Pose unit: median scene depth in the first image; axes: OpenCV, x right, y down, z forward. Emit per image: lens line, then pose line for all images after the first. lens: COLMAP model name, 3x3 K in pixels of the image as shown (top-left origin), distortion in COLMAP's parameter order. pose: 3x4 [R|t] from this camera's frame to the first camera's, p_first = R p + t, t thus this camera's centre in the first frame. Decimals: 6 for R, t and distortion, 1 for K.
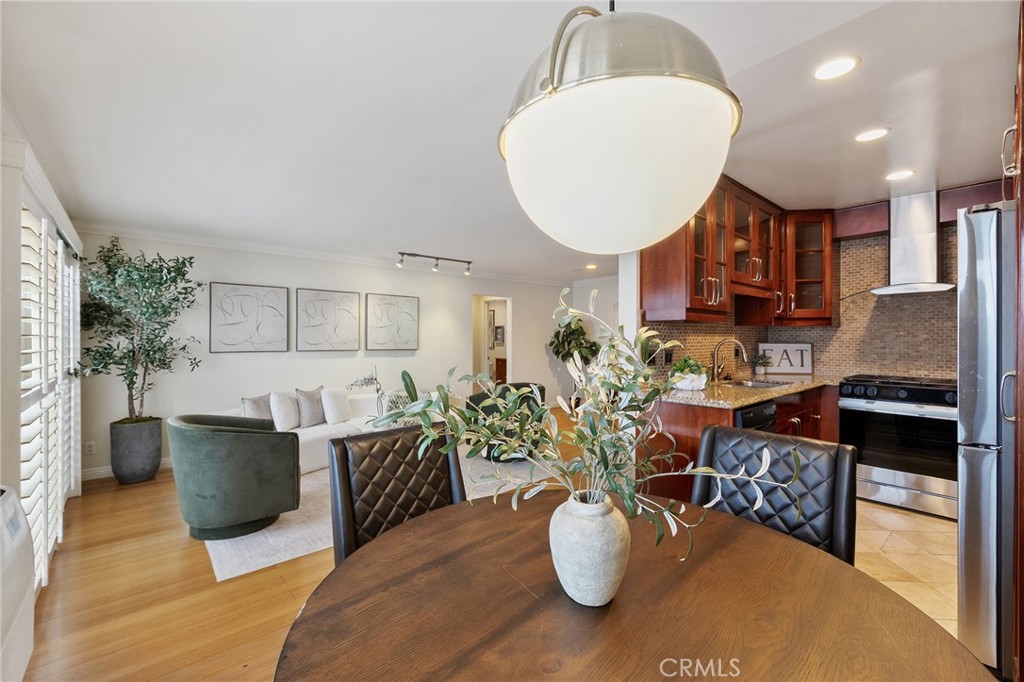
lens RADIAL K [[423.6, 0, 497.4], [0, 423.6, 338.8], [0, 0, 1]] dist [0.000132, 0.000032]
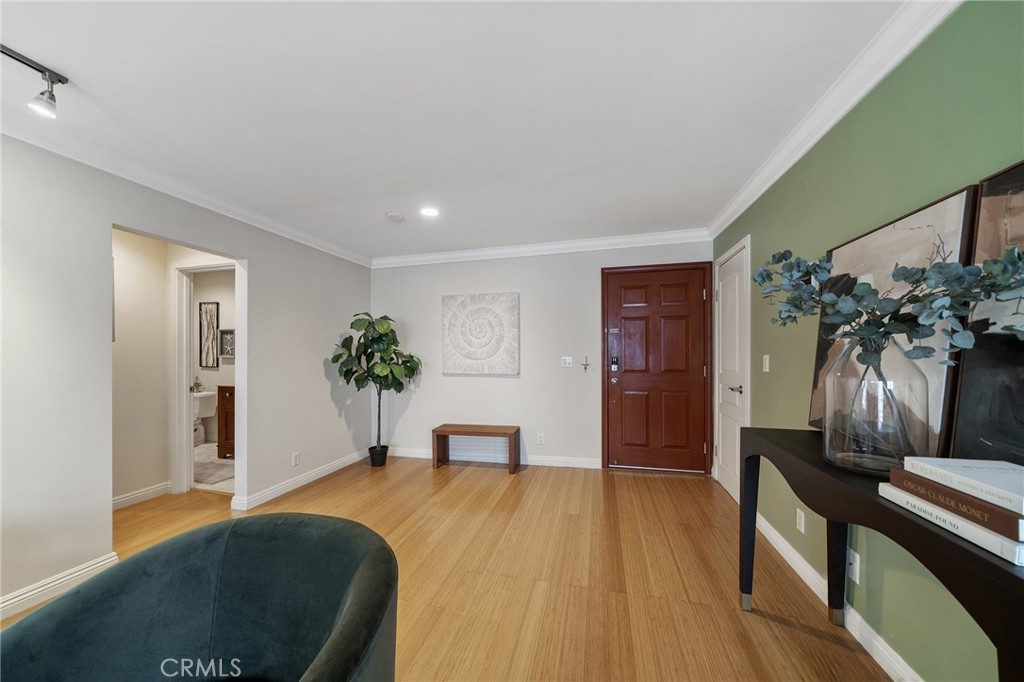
lens RADIAL K [[351.3, 0, 514.1], [0, 351.3, 357.9], [0, 0, 1]] dist [-0.007914, 0.000055]
pose [[0.793403, -0.000296, 0.608697, 0.052426], [-0.001762, 0.999995, 0.002782, 0.015250], [-0.608694, -0.003280, 0.793398, 0.814081]]
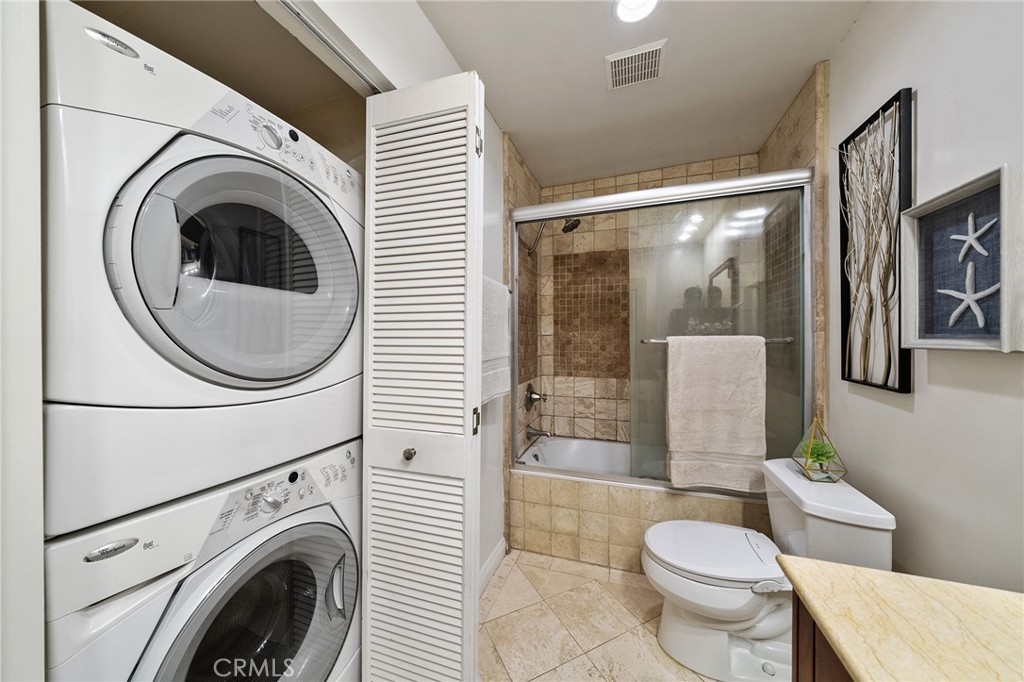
lens RADIAL K [[347.1, 0, 512.0], [0, 347.1, 341.0], [0, 0, 1]] dist [-0.000203, -0.000133]
pose [[0.523410, 0.002957, -0.852076, 0.043320], [-0.002012, 0.999995, 0.002234, 0.013319], [0.852078, 0.000545, 0.523414, 1.888914]]
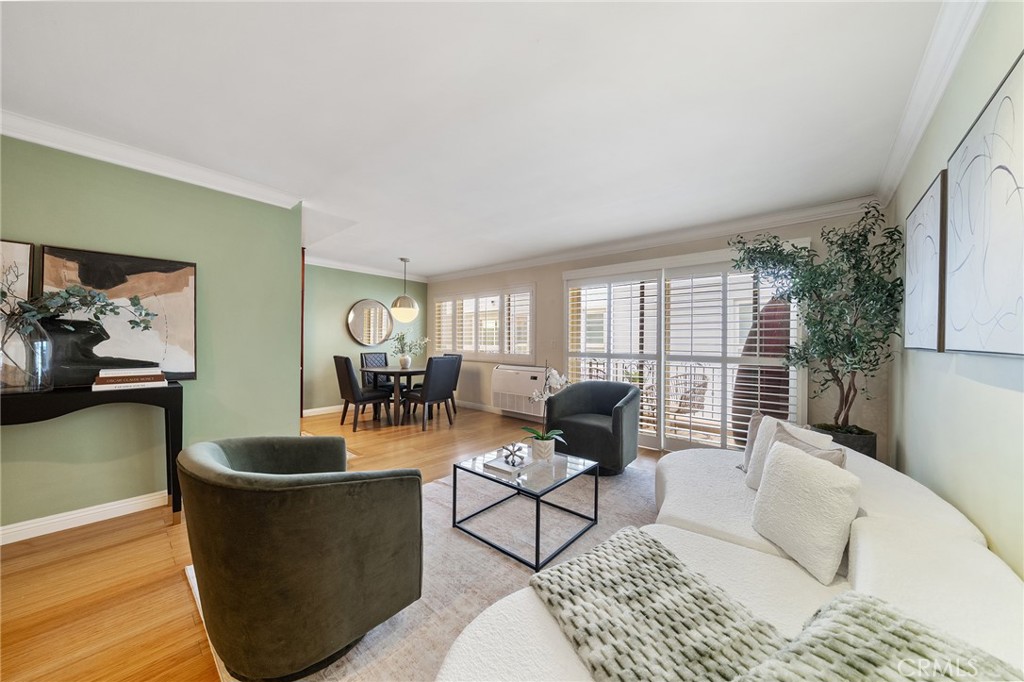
lens RADIAL K [[355.3, 0, 510.3], [0, 355.3, 342.5], [0, 0, 1]] dist [-0.001101, -0.000230]
pose [[-0.985754, -0.003075, -0.168164, -0.097212], [-0.003668, 0.999988, 0.003215, 0.026738], [0.168152, 0.003786, -0.985754, 1.337820]]
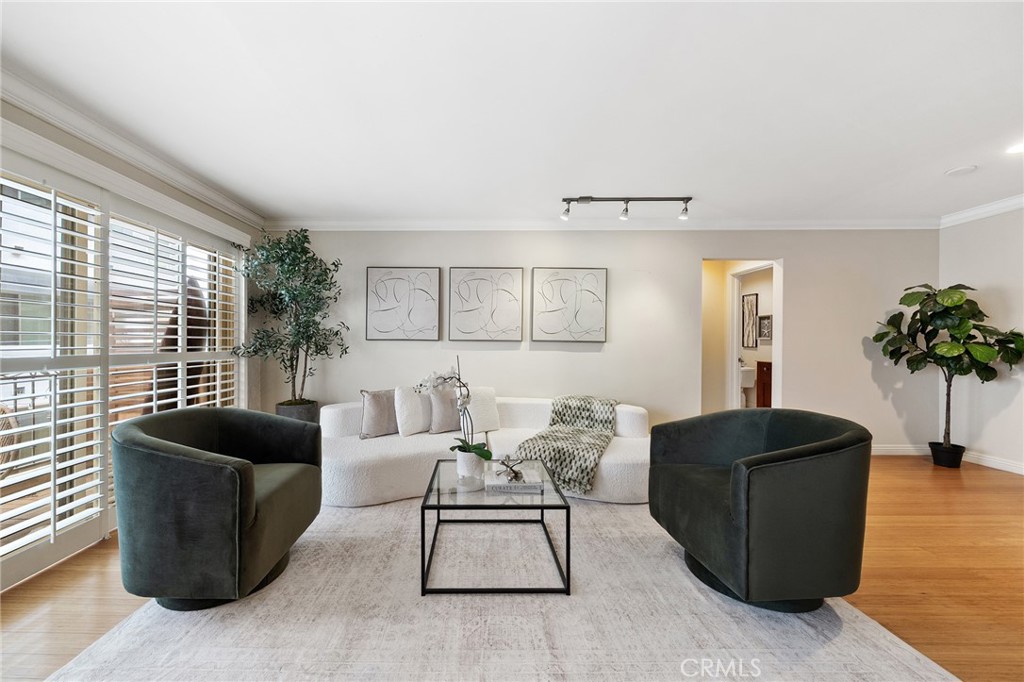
lens RADIAL K [[364.3, 0, 478.0], [0, 364.3, 343.8], [0, 0, 1]] dist [-0.001900, -0.000151]
pose [[0.769055, 0.008121, -0.639131, 0.050921], [-0.007167, 0.999966, 0.004081, 0.036939], [0.639142, 0.001442, 0.769087, 0.530329]]
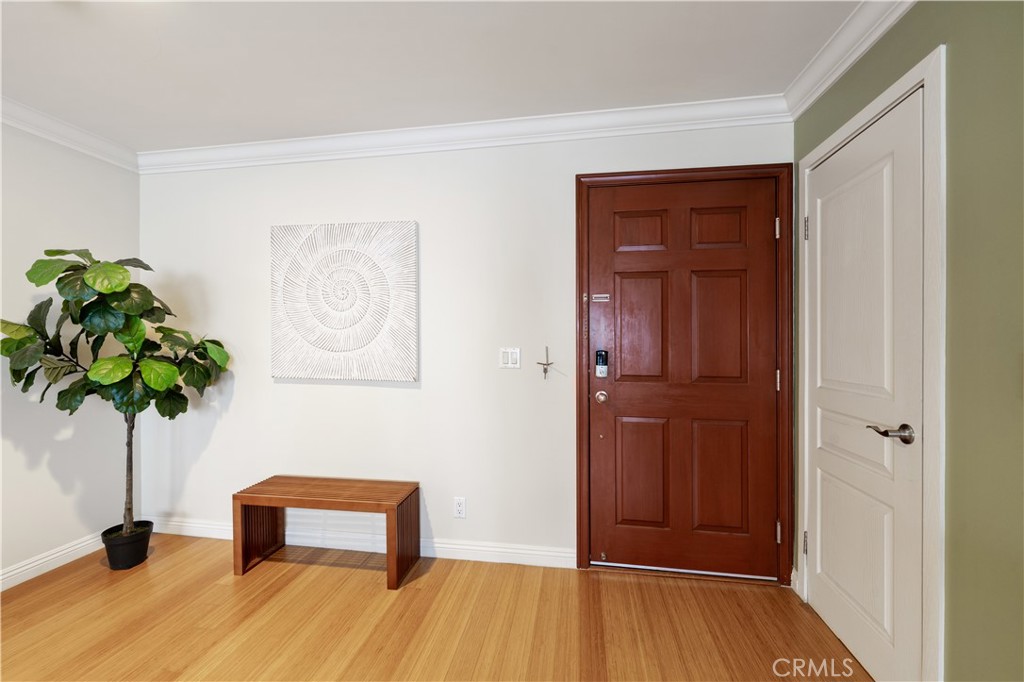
lens RADIAL K [[420.3, 0, 507.6], [0, 420.3, 335.2], [0, 0, 1]] dist [0.000318, -0.000014]
pose [[0.747398, 0.027943, 0.663789, 0.312883], [-0.012724, 0.999534, -0.027750, 0.013845], [-0.664255, 0.012294, 0.747405, 1.015459]]
